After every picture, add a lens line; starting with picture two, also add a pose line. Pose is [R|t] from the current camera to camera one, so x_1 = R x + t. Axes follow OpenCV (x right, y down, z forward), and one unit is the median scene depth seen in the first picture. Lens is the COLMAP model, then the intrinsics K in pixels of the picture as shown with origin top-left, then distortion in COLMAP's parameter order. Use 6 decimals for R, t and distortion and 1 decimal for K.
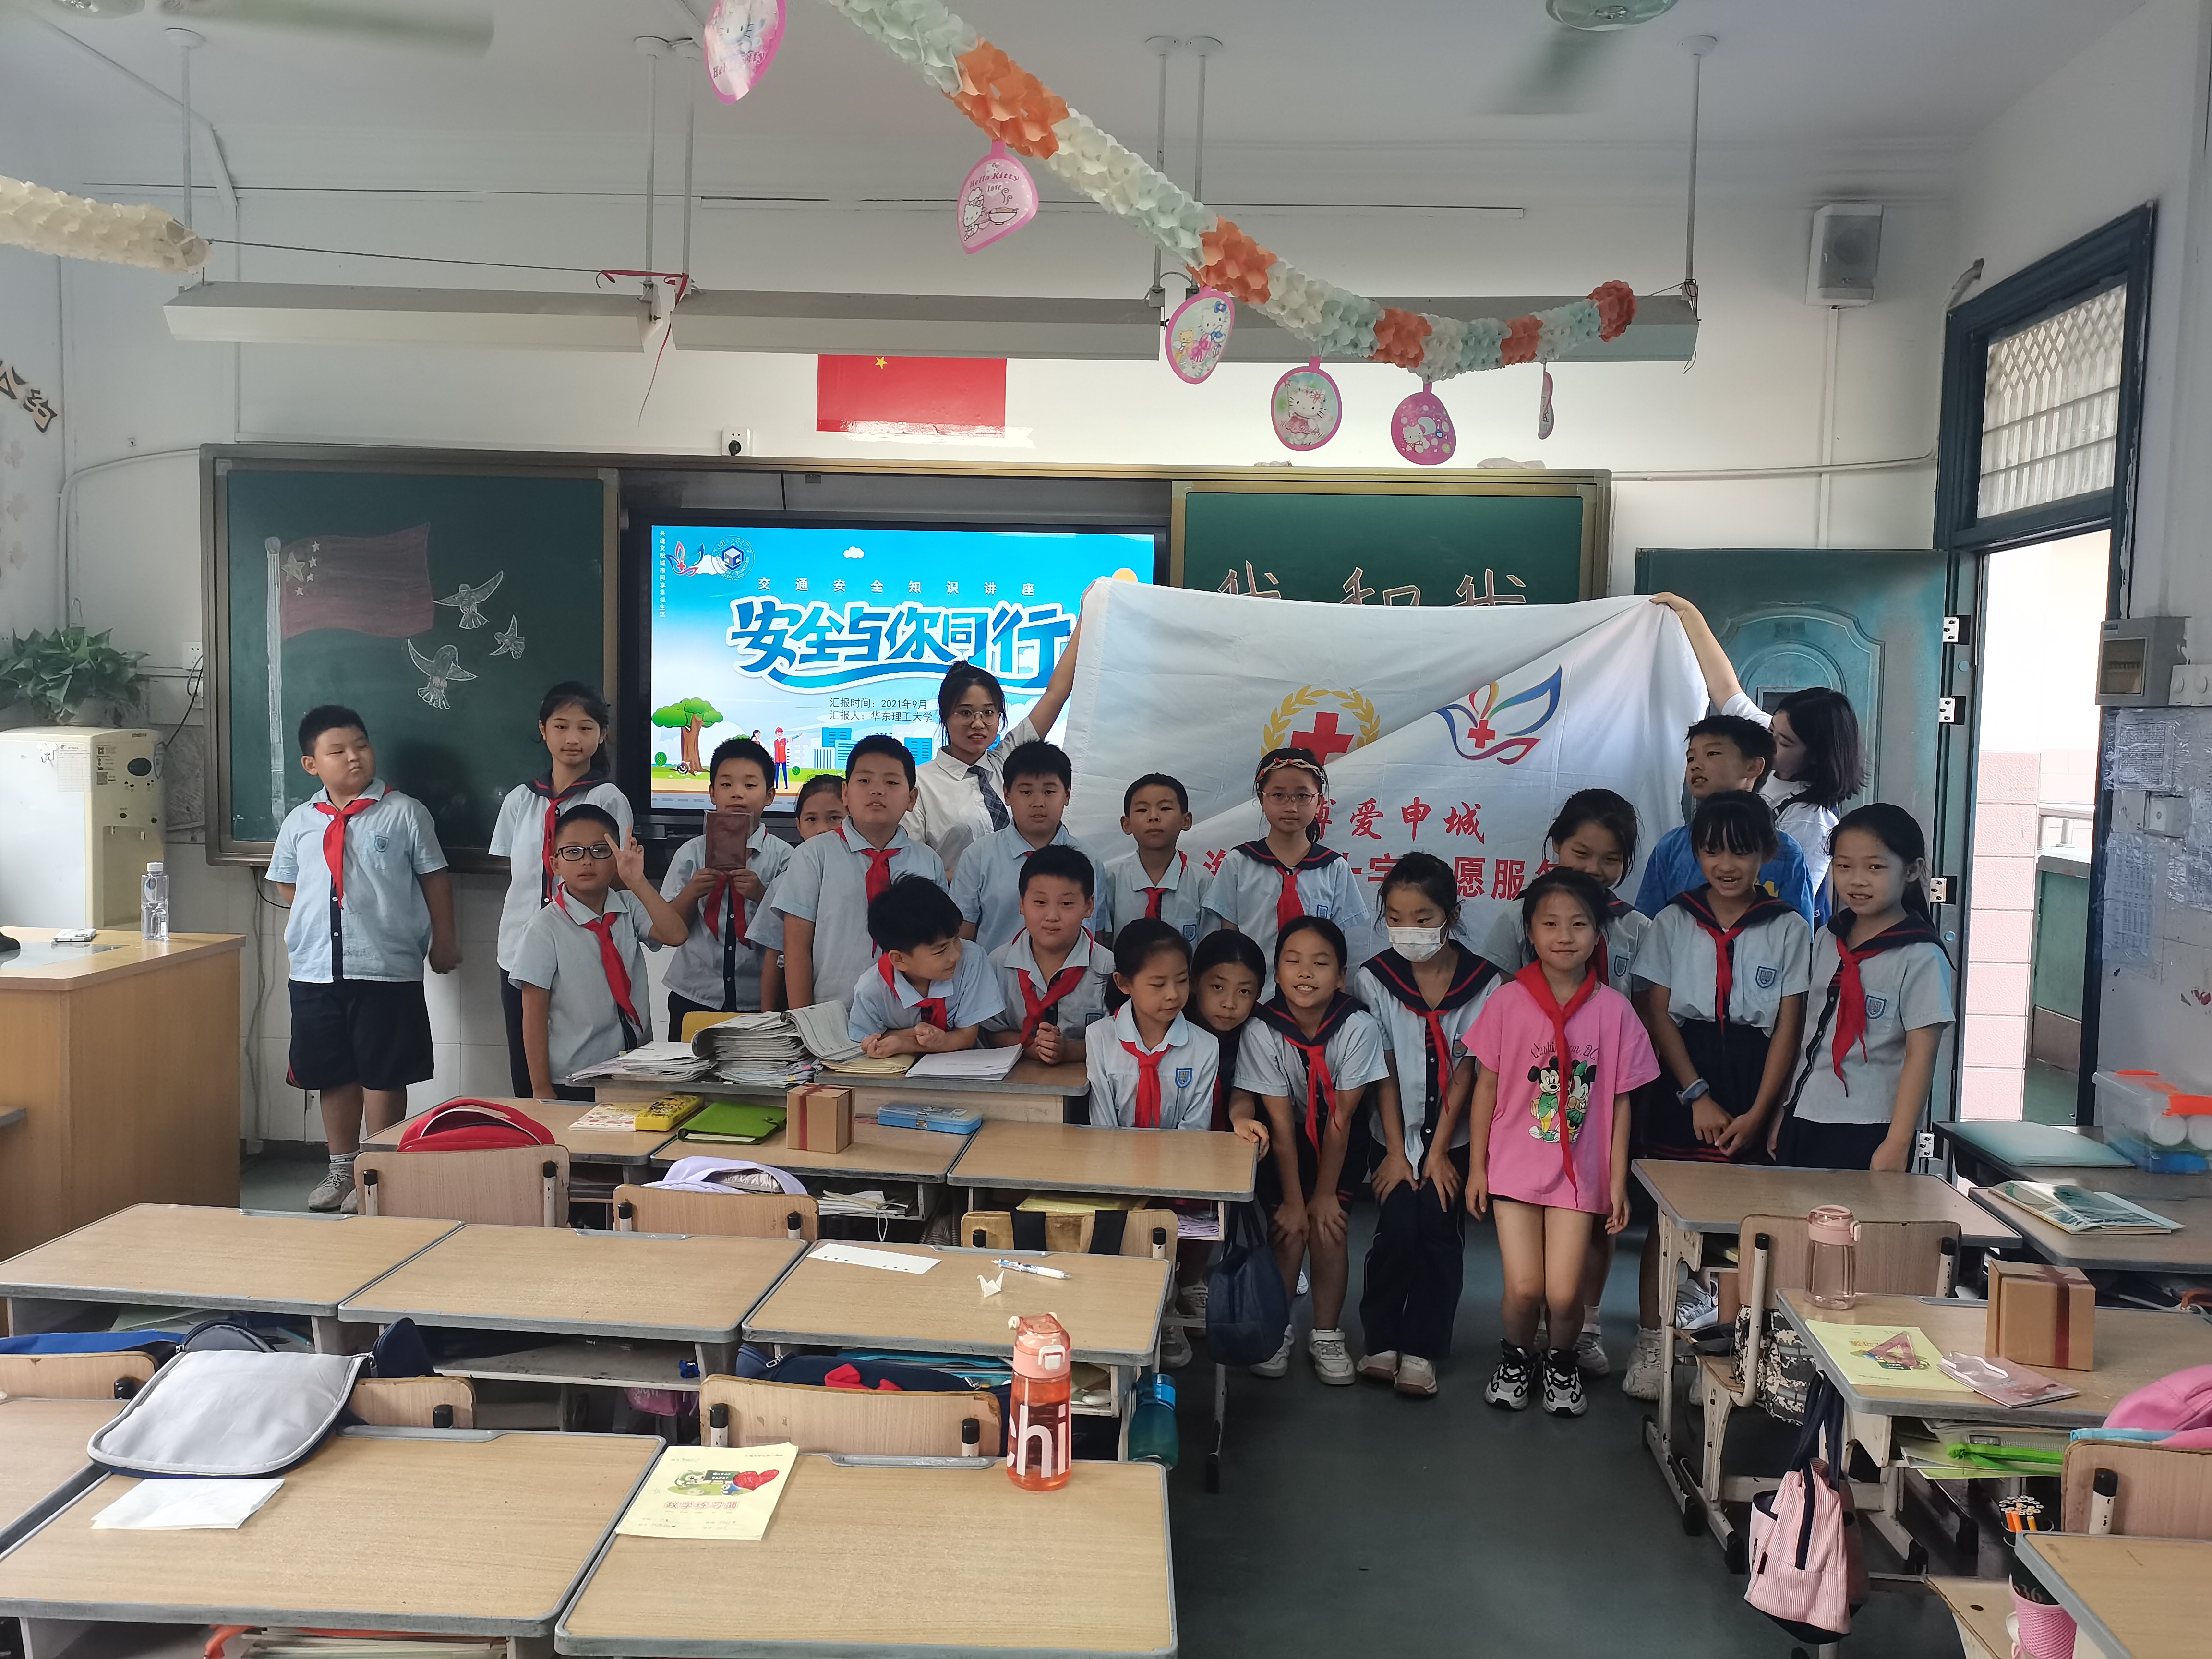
lens RADIAL K [[1728.2, 0, 1113.0], [0, 1728.2, 828.4], [0, 0, 1]] dist [0.002983, -0.012335]
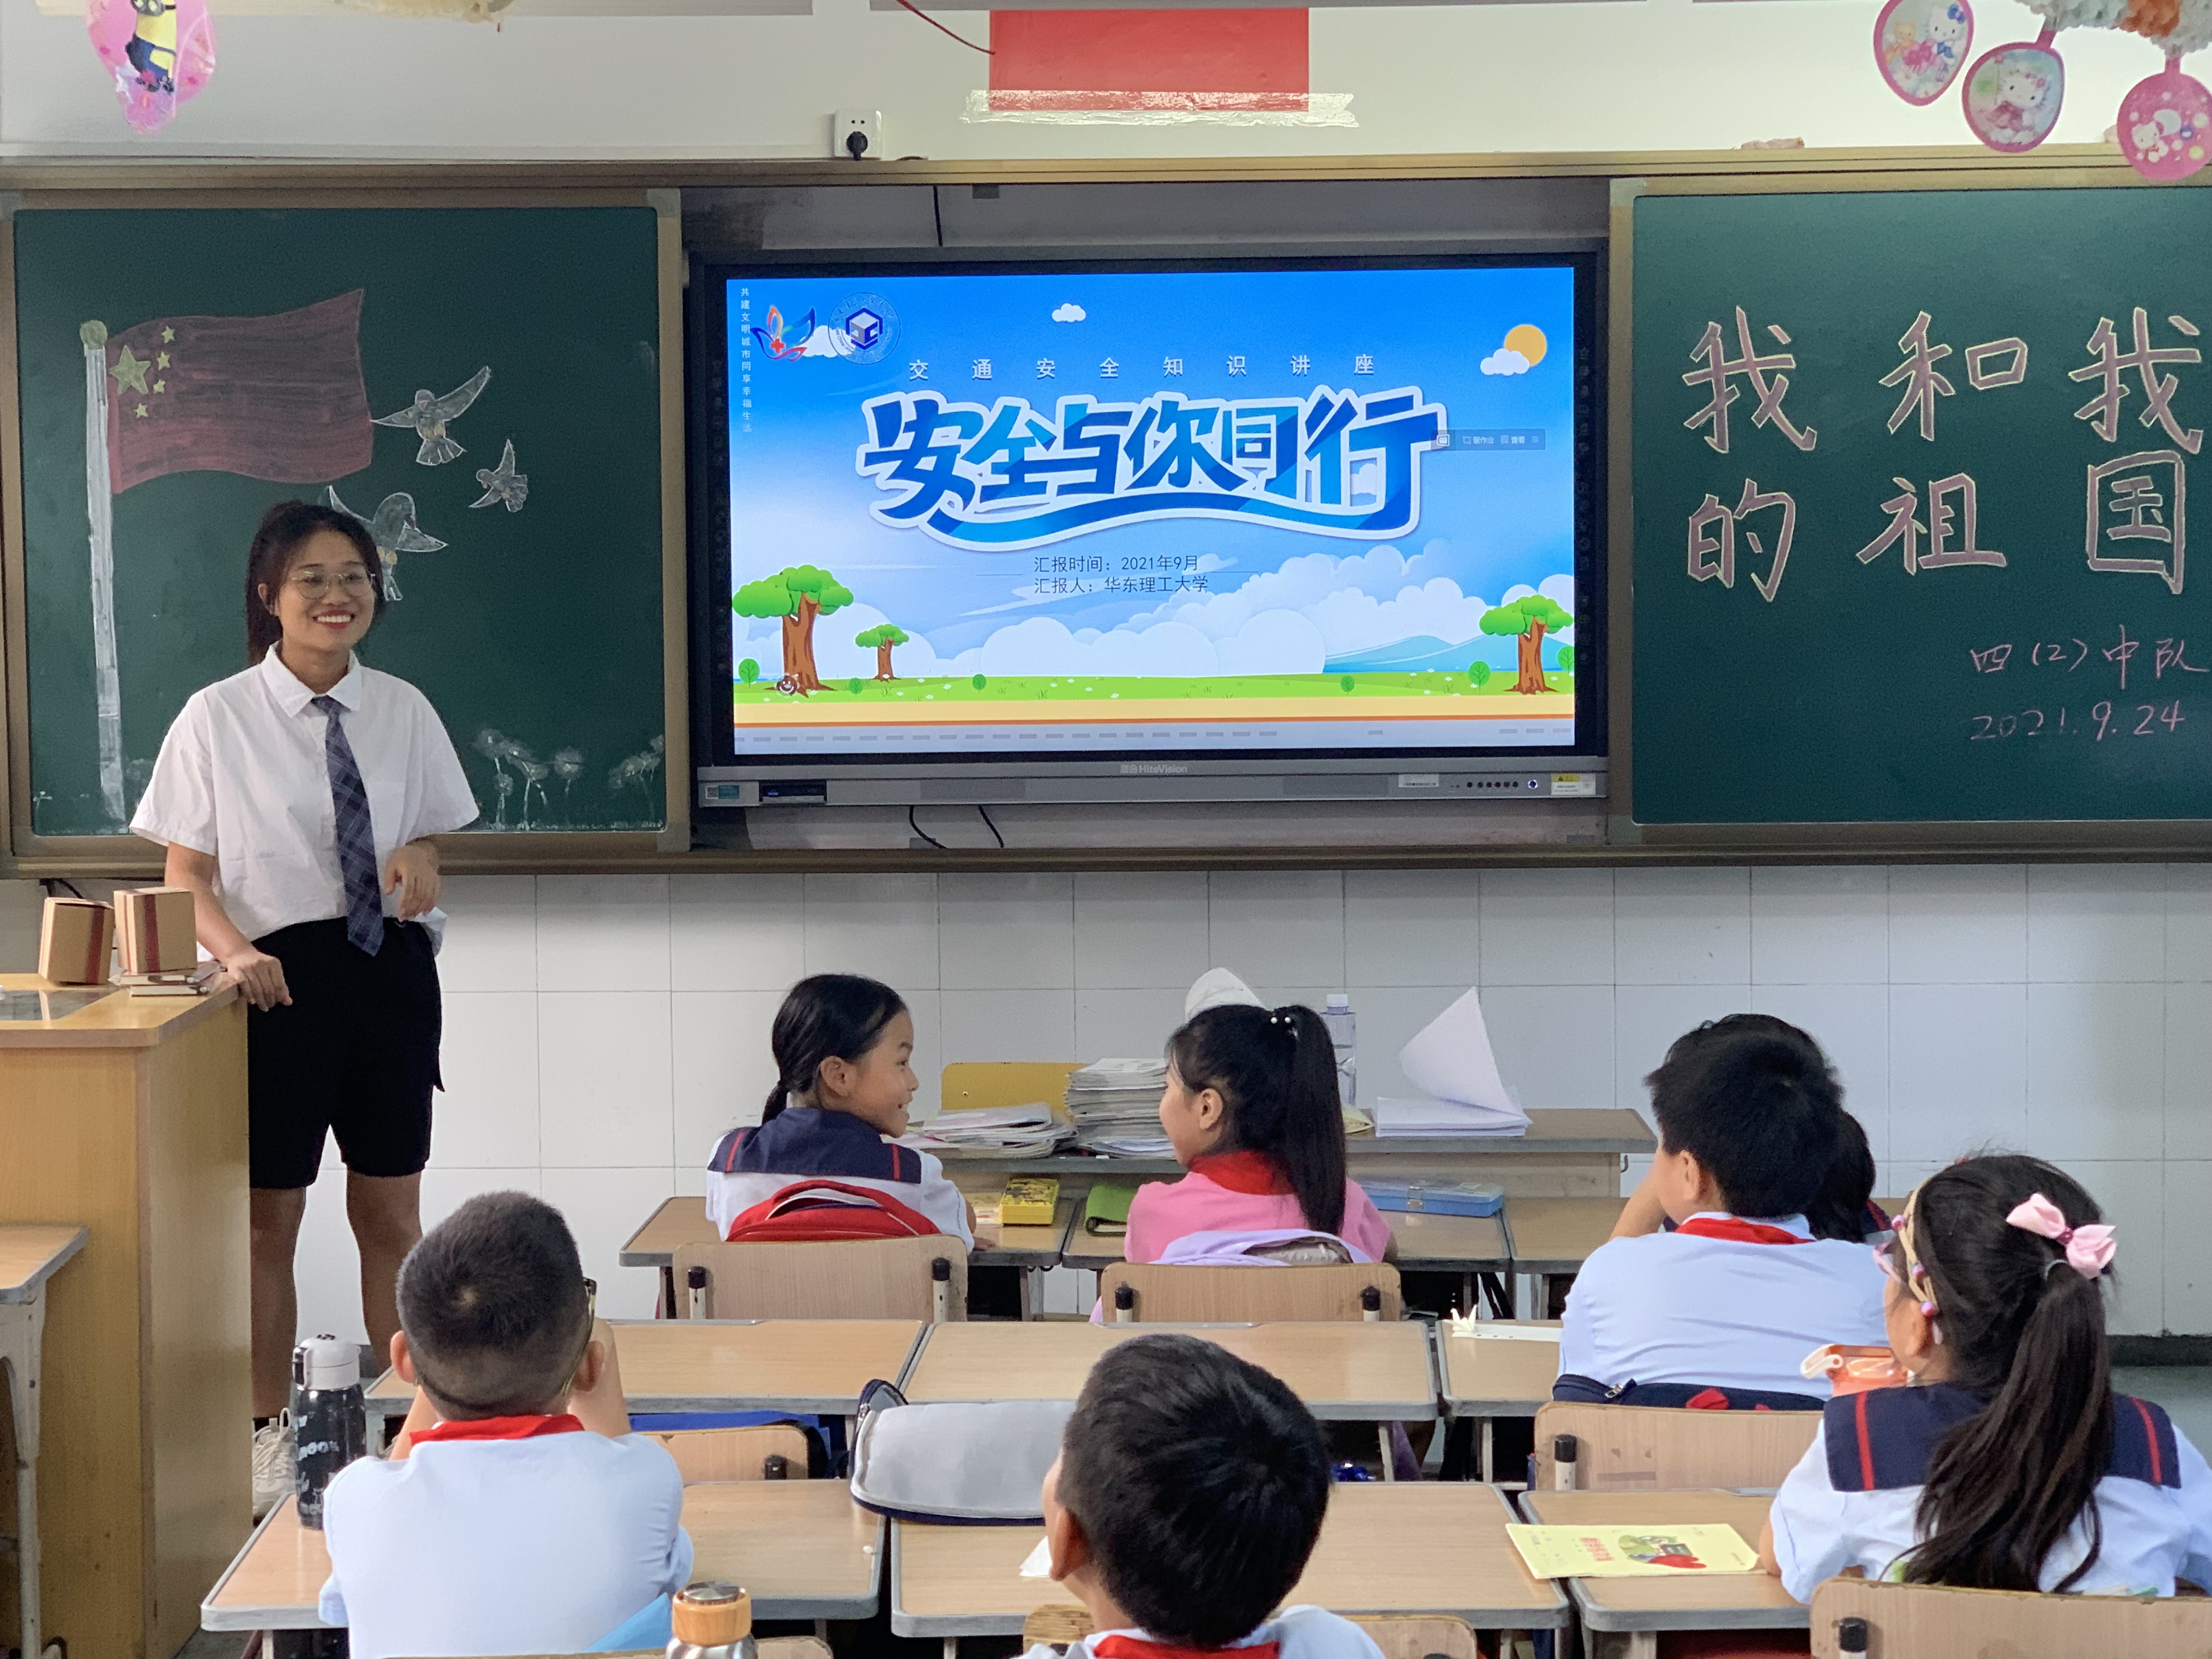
lens RADIAL K [[3705.8, 0, 1104.4], [0, 3705.8, 828.4], [0, 0, 1]] dist [0.008969, 0.000000]
pose [[0.998455, -0.039979, 0.038588, -0.193938], [0.039811, 0.999194, 0.005105, 0.012499], [-0.038761, -0.003561, 0.999242, -0.281205]]
